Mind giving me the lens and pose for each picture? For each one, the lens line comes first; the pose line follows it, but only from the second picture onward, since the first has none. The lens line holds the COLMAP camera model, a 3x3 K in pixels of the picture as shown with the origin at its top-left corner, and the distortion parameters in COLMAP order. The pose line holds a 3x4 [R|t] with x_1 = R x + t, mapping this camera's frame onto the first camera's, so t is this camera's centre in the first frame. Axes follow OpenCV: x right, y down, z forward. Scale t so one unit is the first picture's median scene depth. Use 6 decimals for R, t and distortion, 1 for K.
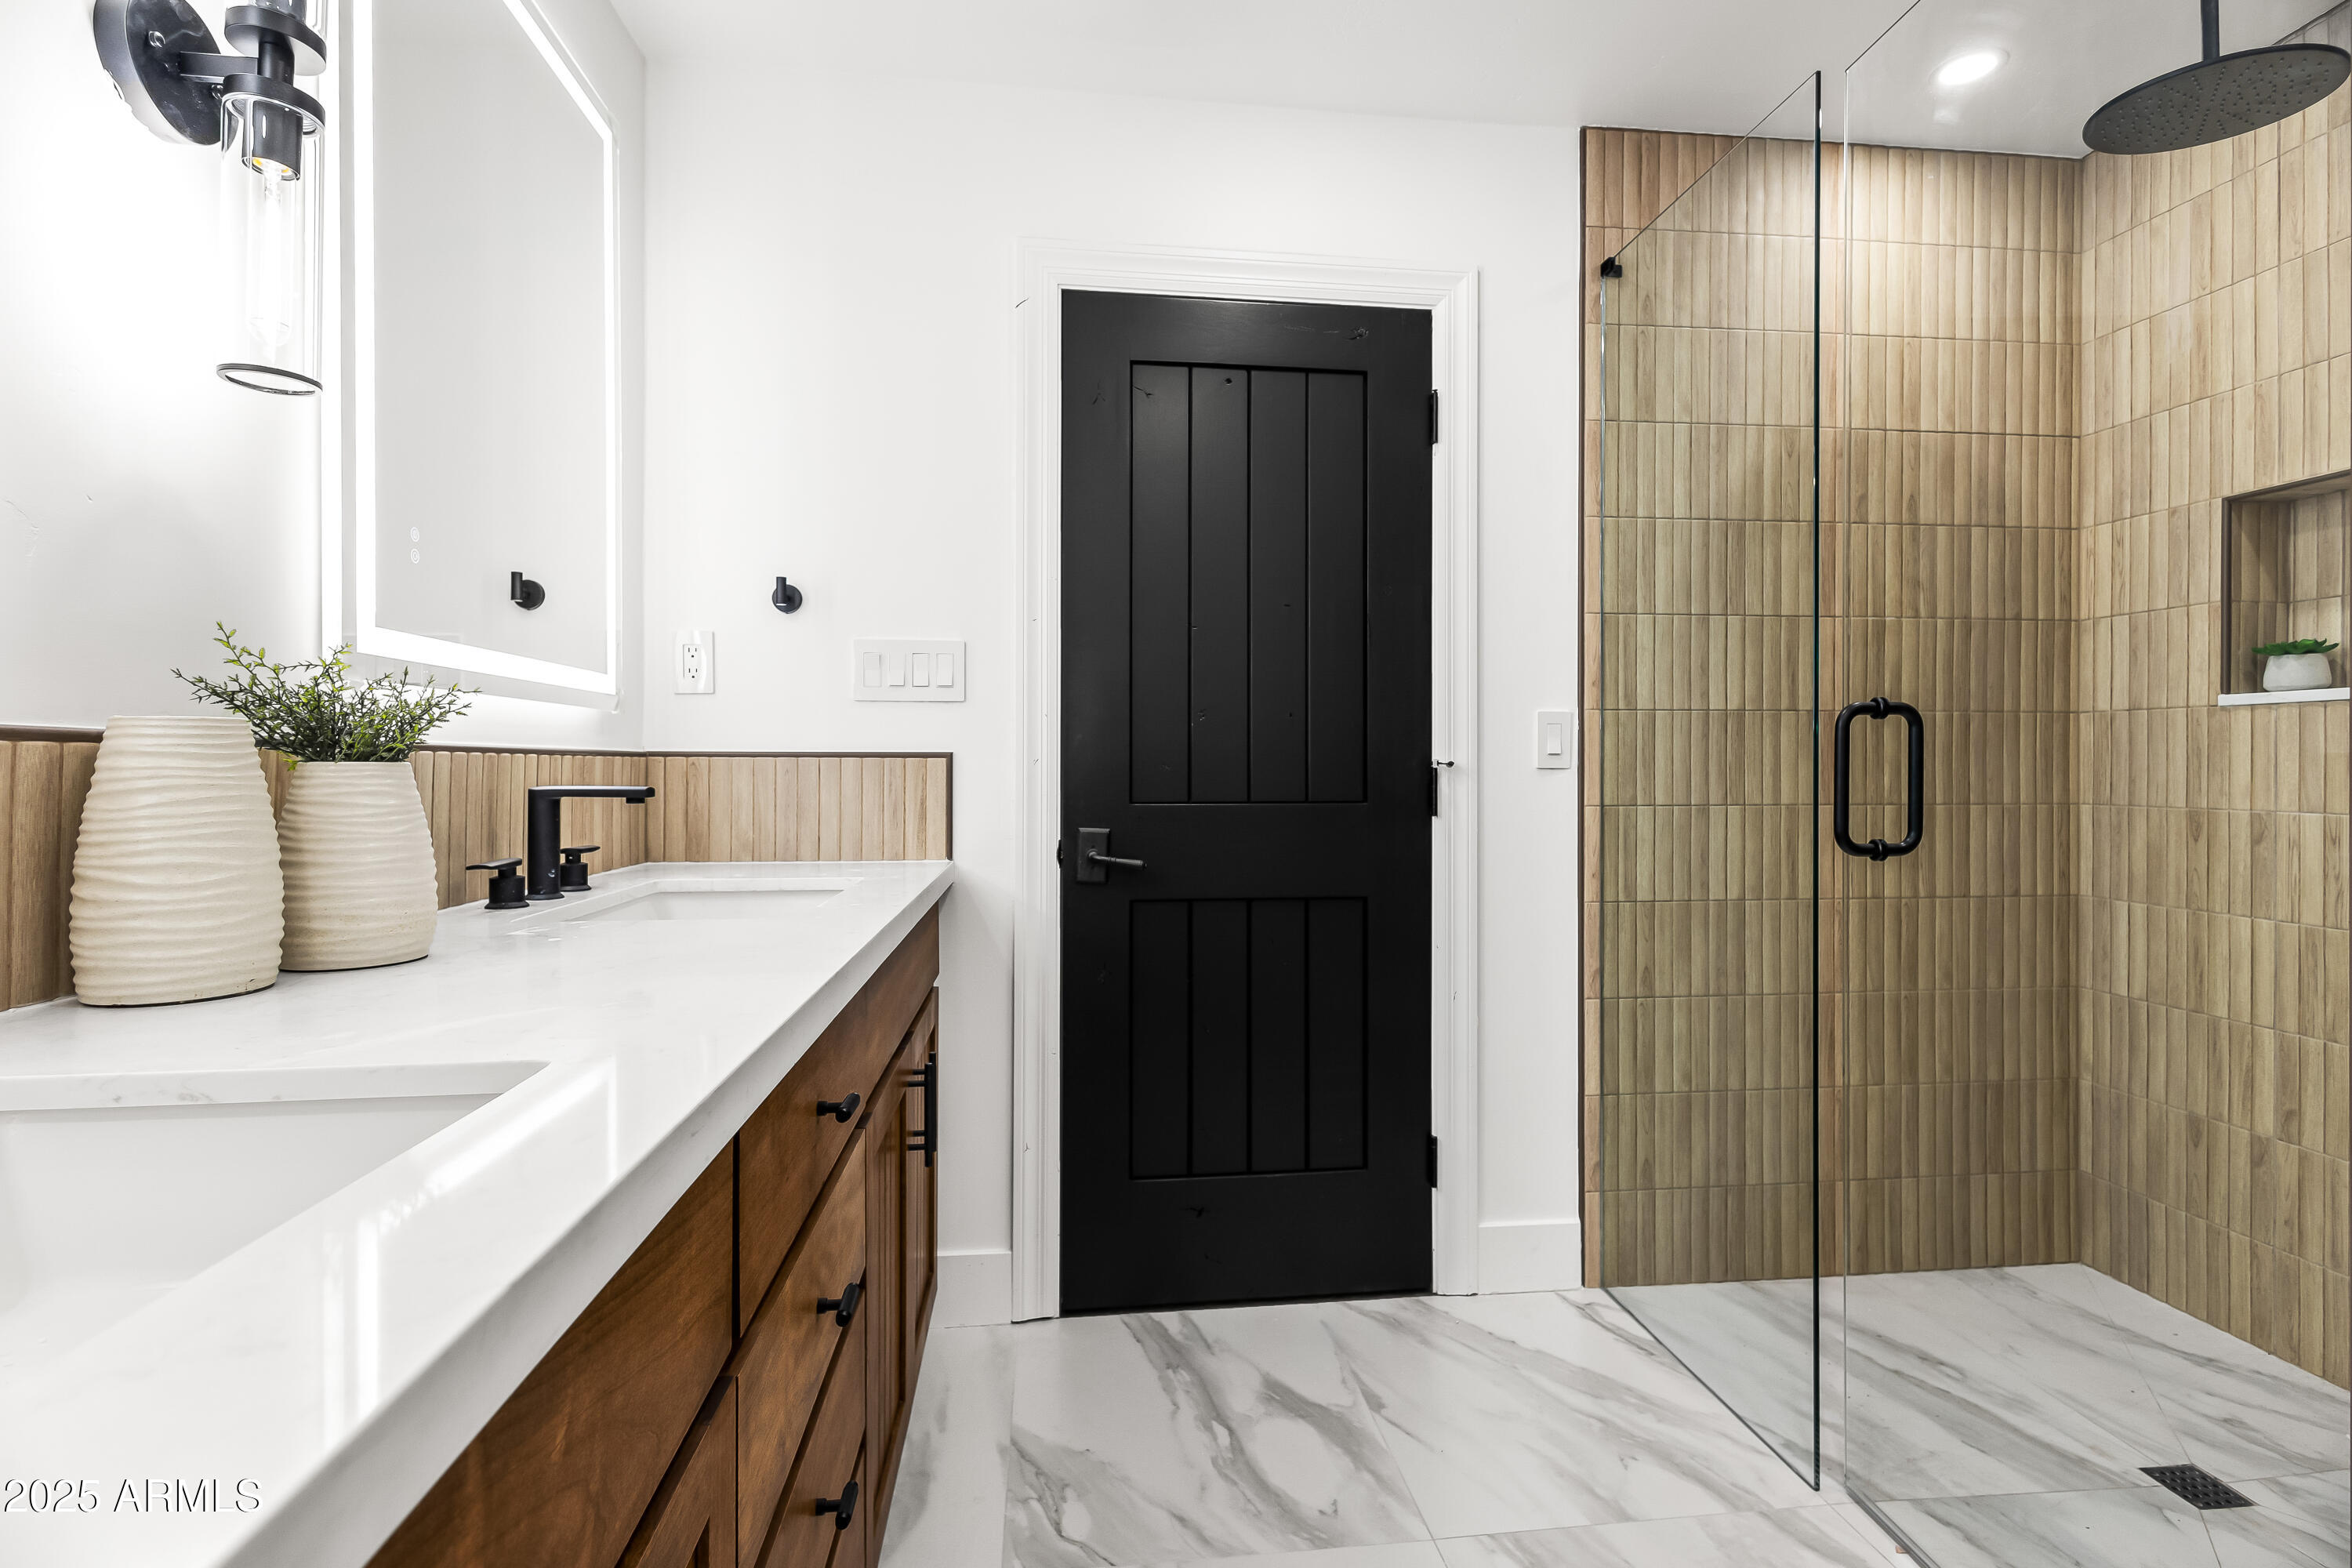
lens RADIAL K [[1136.4, 0, 1149.4], [0, 1136.4, 777.0], [0, 0, 1]] dist [0.001940, 0.000087]
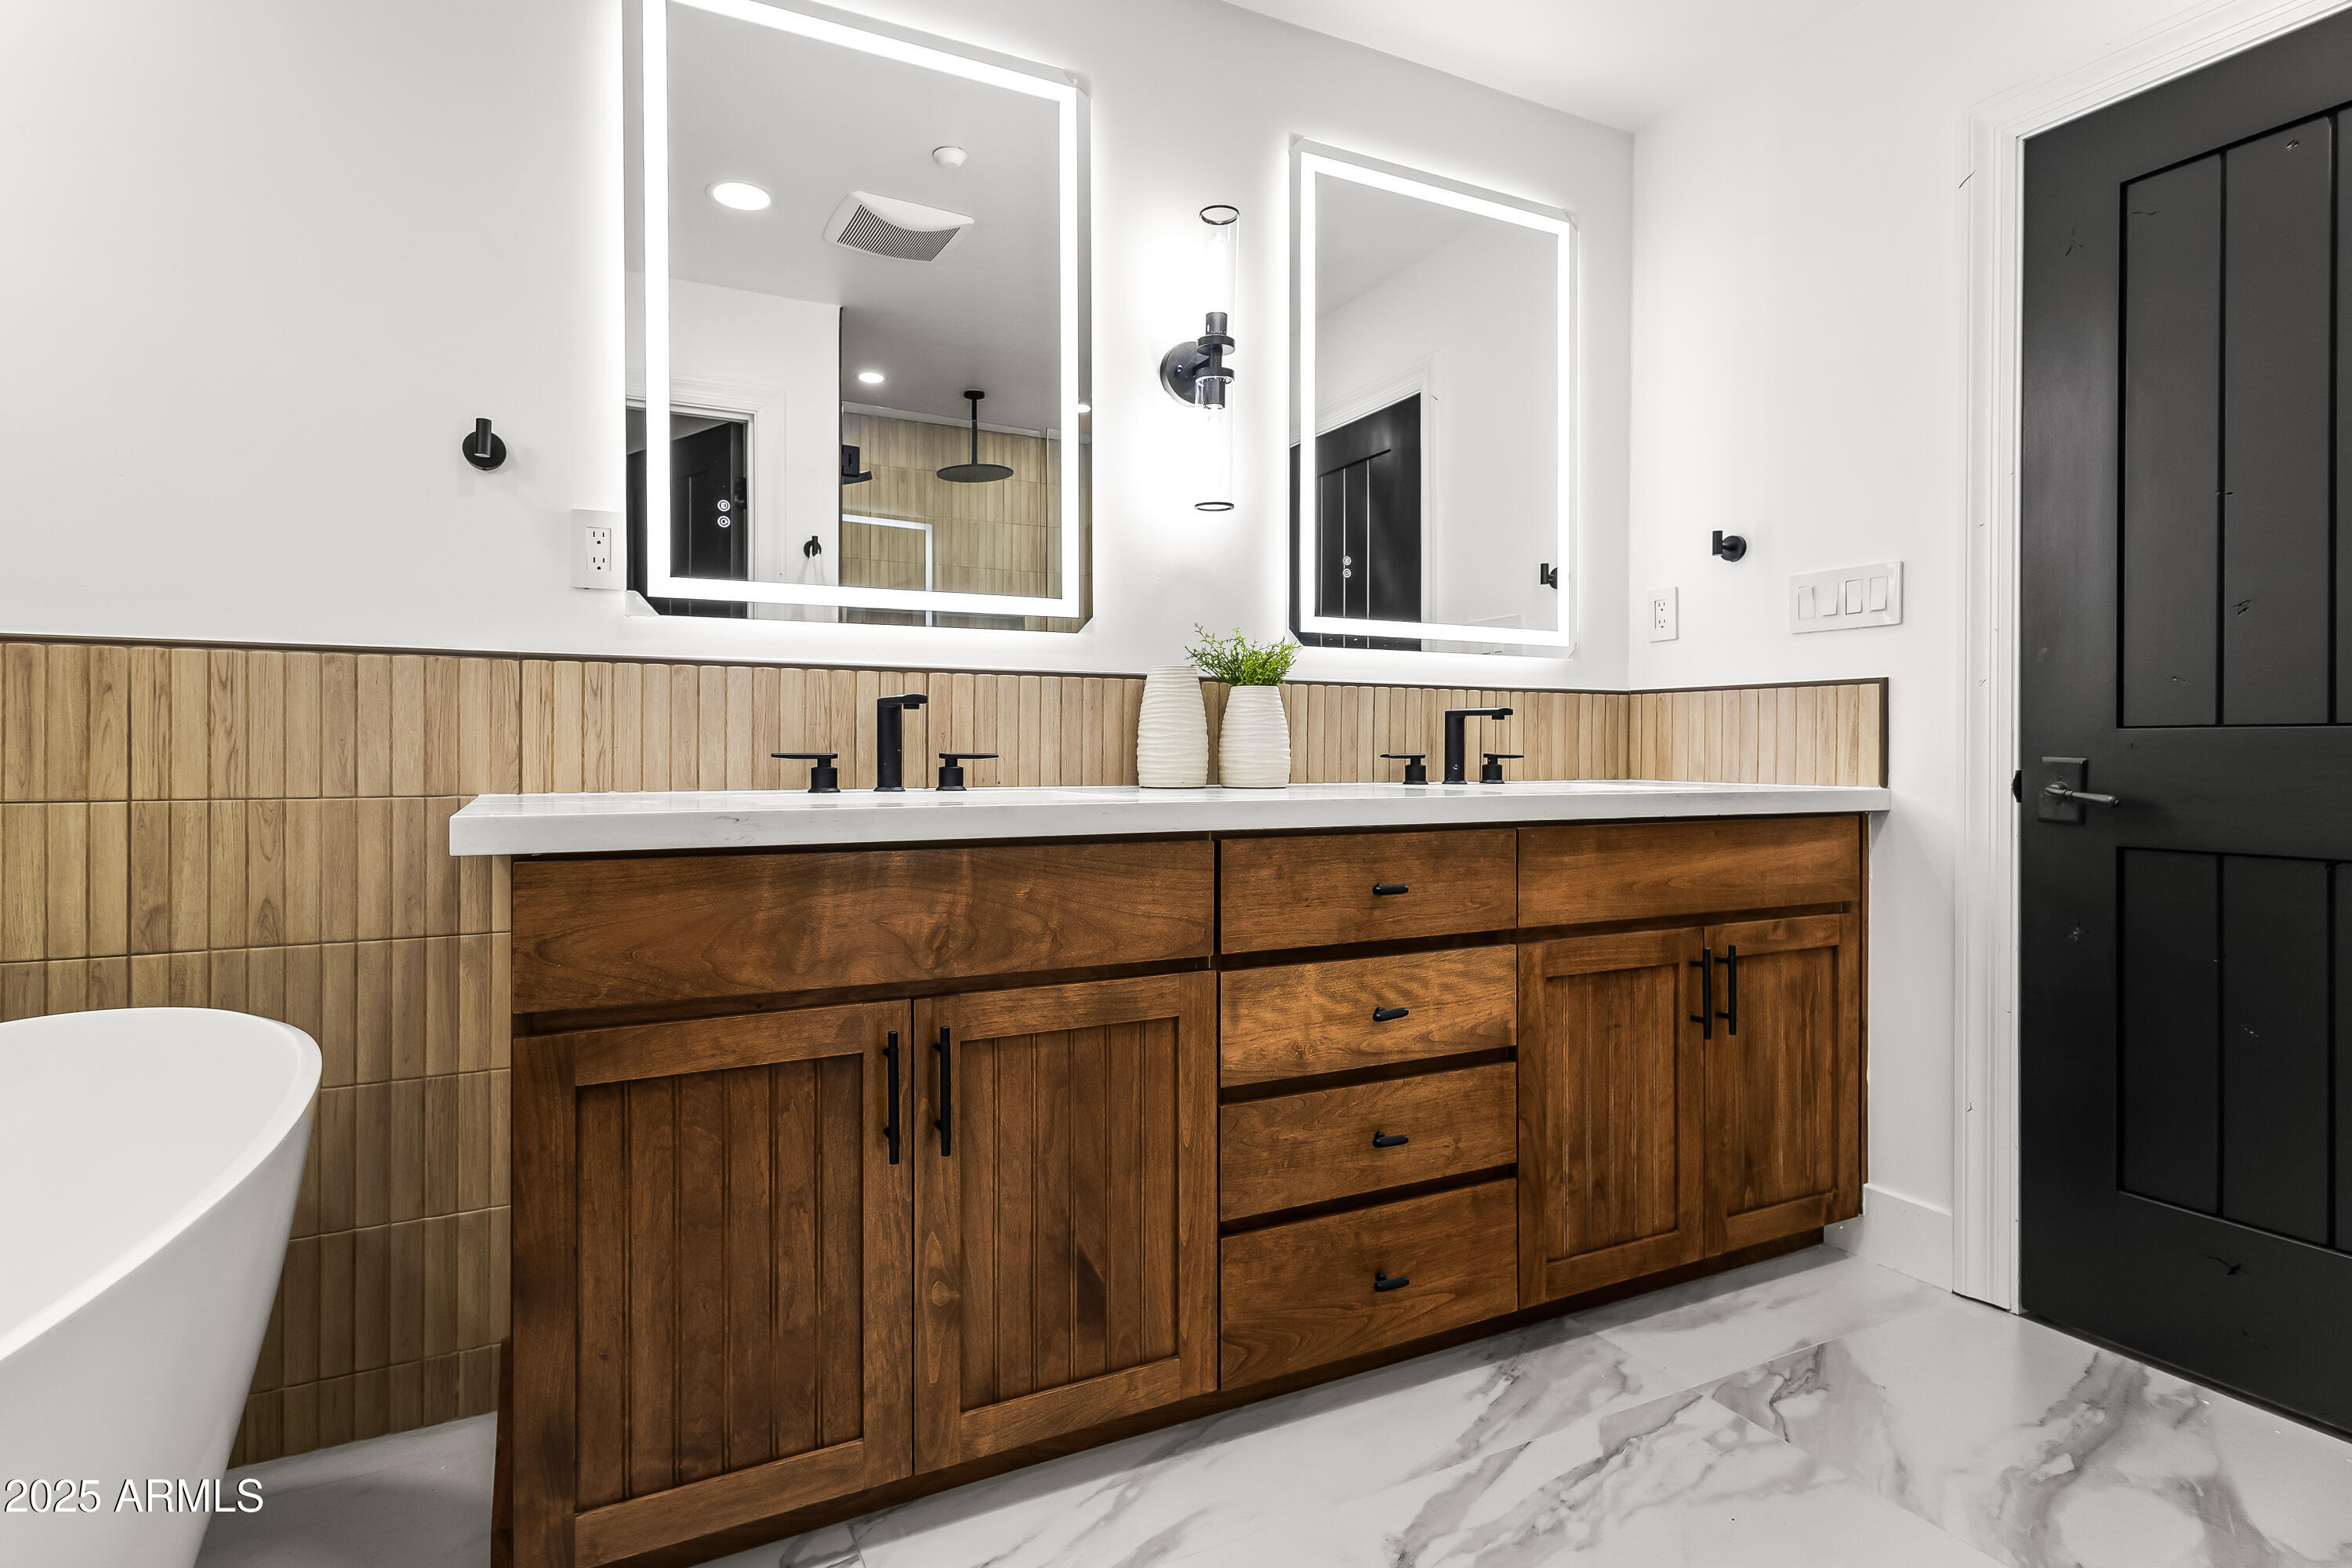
lens RADIAL K [[1136.4, 0, 1149.4], [0, 1136.4, 777.0], [0, 0, 1]] dist [0.001940, 0.000087]
pose [[0.352899, 0.021517, -0.935414, 0.525650], [-0.009592, 0.999766, 0.019379, 0.051703], [0.935612, 0.002133, 0.353023, 0.062539]]
